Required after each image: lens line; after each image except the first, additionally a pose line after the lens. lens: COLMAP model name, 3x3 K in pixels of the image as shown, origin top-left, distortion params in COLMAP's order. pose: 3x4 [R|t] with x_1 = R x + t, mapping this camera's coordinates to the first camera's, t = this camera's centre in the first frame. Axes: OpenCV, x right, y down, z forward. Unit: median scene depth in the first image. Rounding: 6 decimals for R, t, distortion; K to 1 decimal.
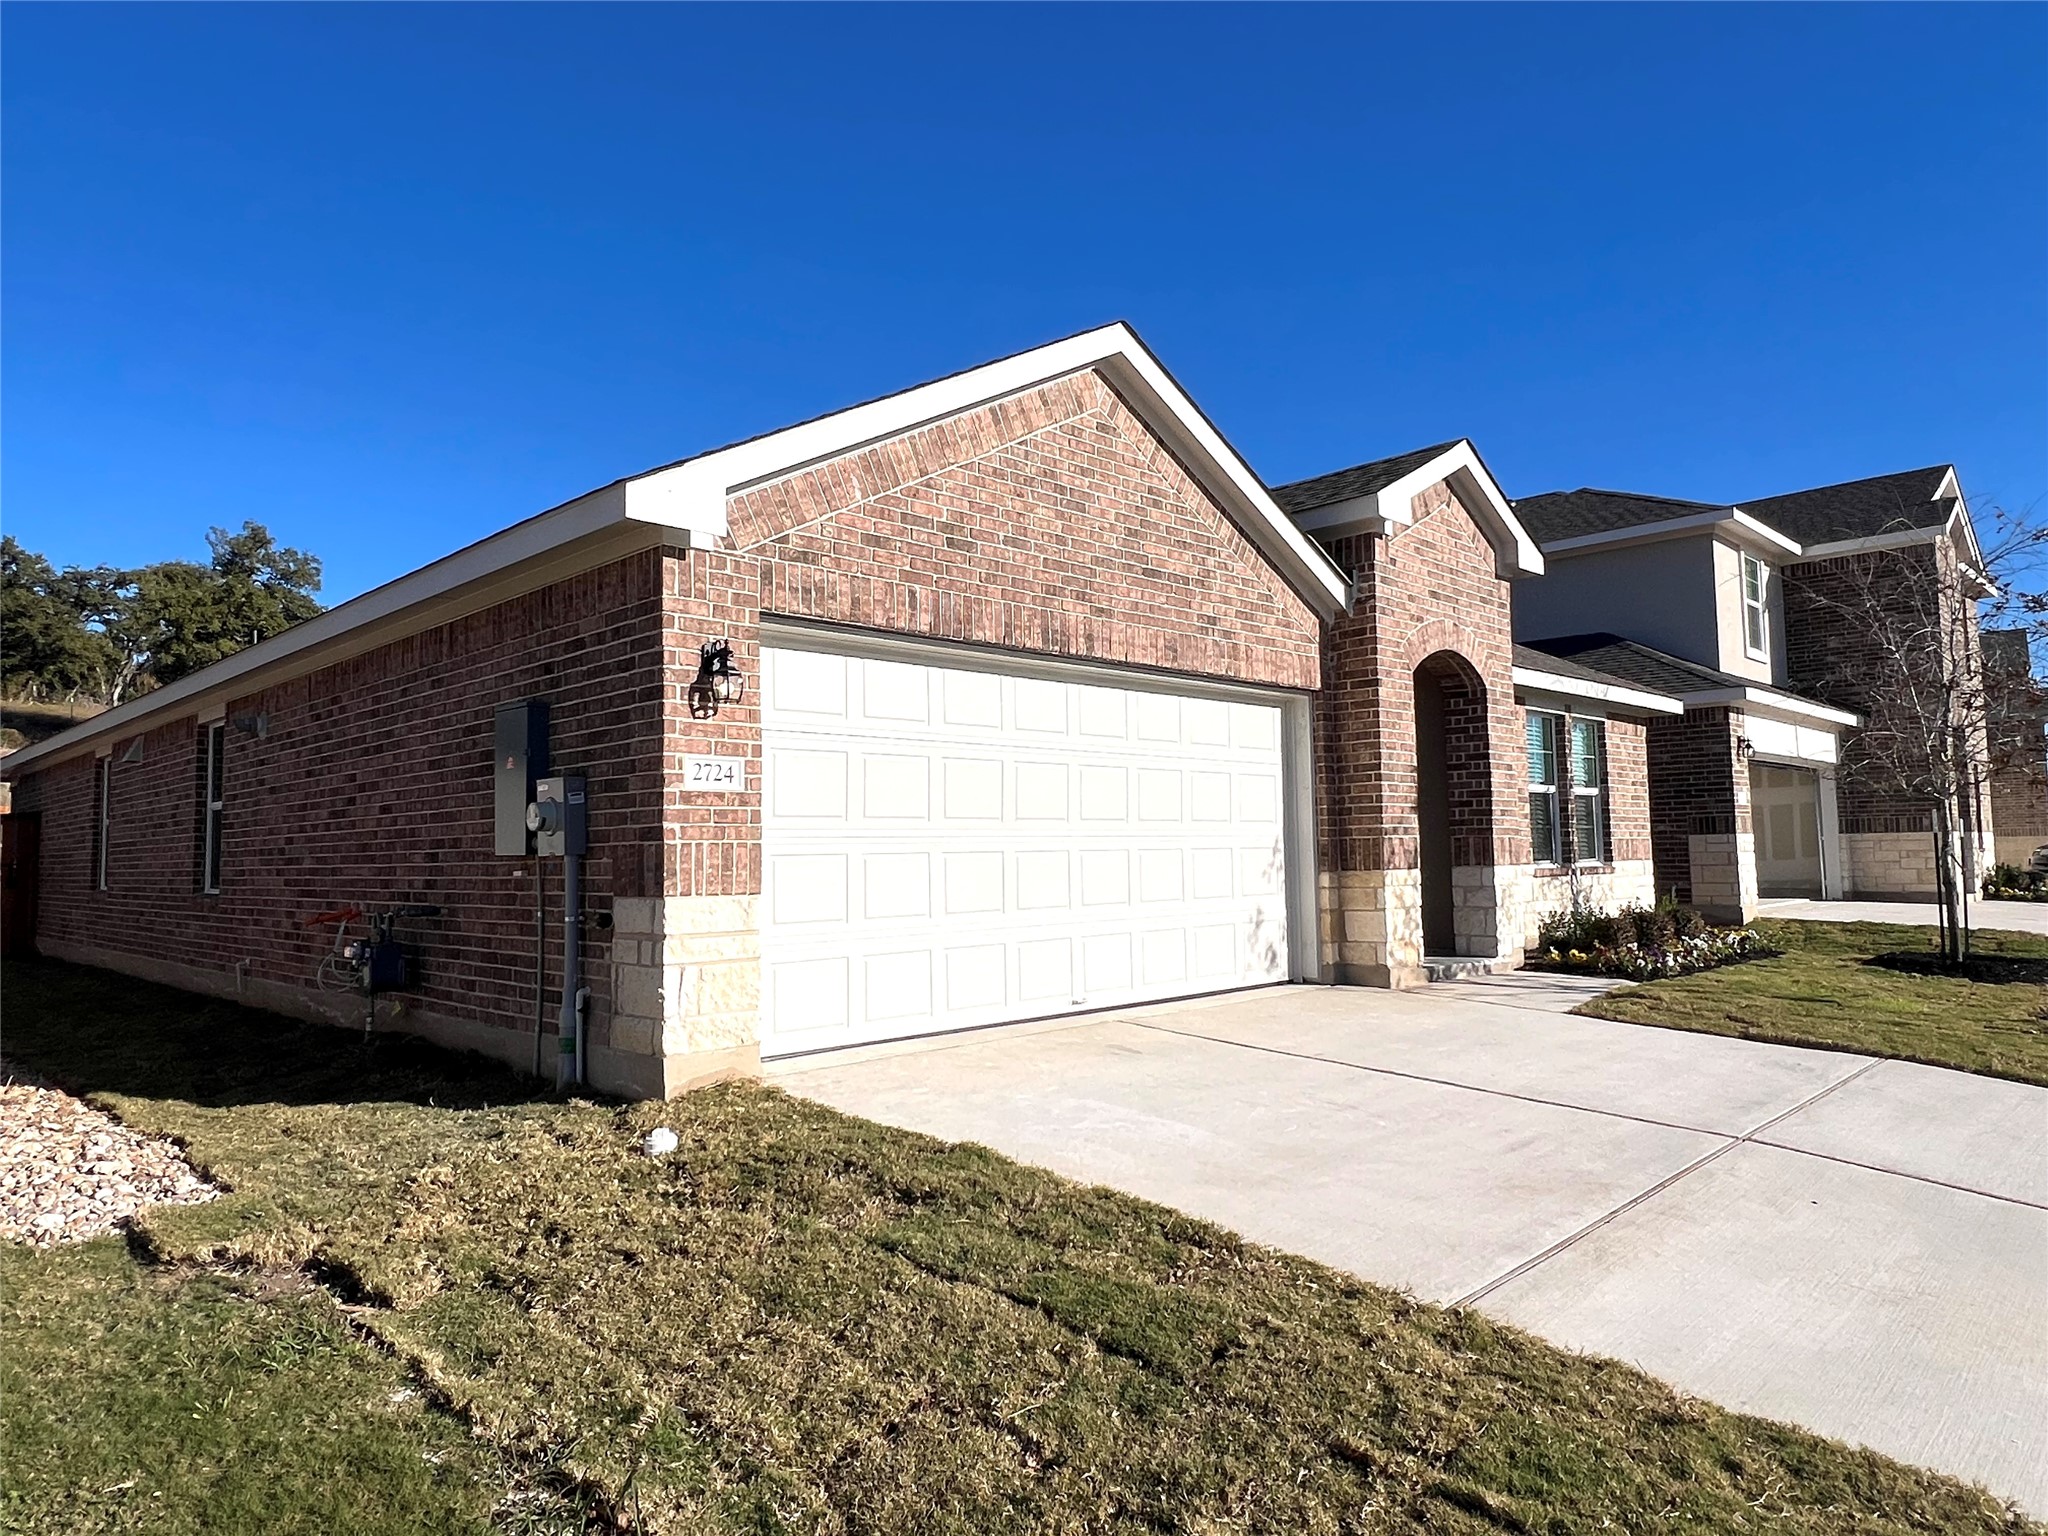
lens RADIAL K [[1280.9, 0, 1022.2], [0, 1280.9, 763.7], [0, 0, 1]] dist [-0.000286, -0.000122]
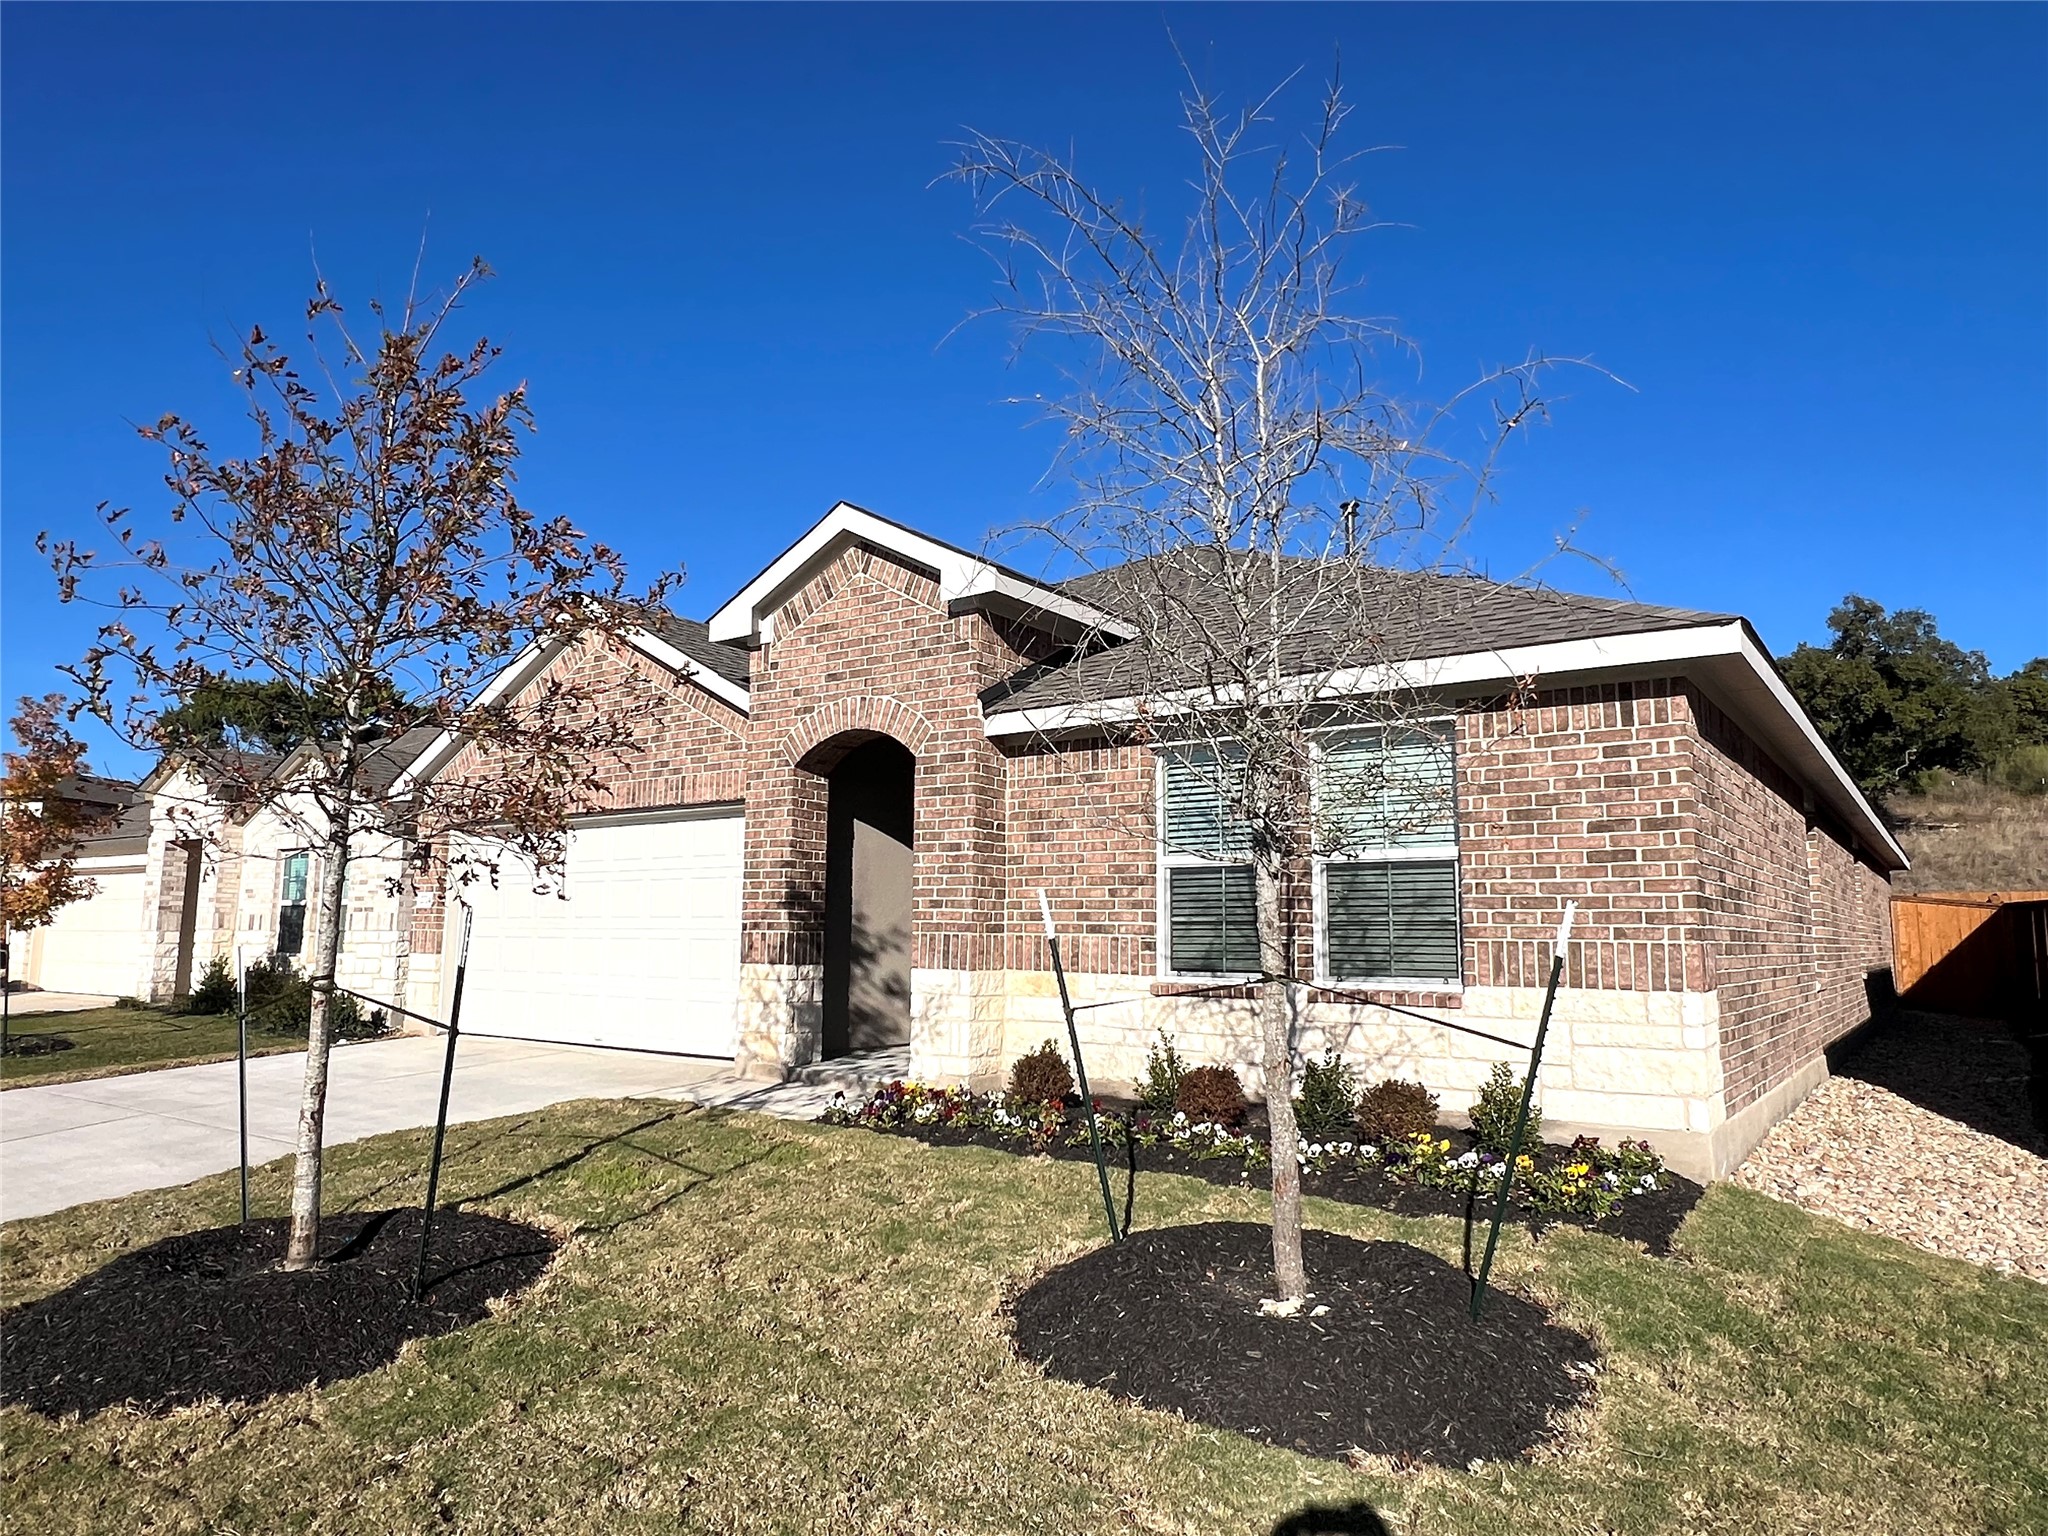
lens RADIAL K [[1280.9, 0, 1025.0], [0, 1280.9, 766.6], [0, 0, 1]] dist [-0.000286, -0.000122]
pose [[0.156001, -0.112758, -0.981300, 1.359372], [0.060661, 0.992681, -0.104422, 0.045496], [0.985892, -0.043237, 0.161700, 1.048964]]
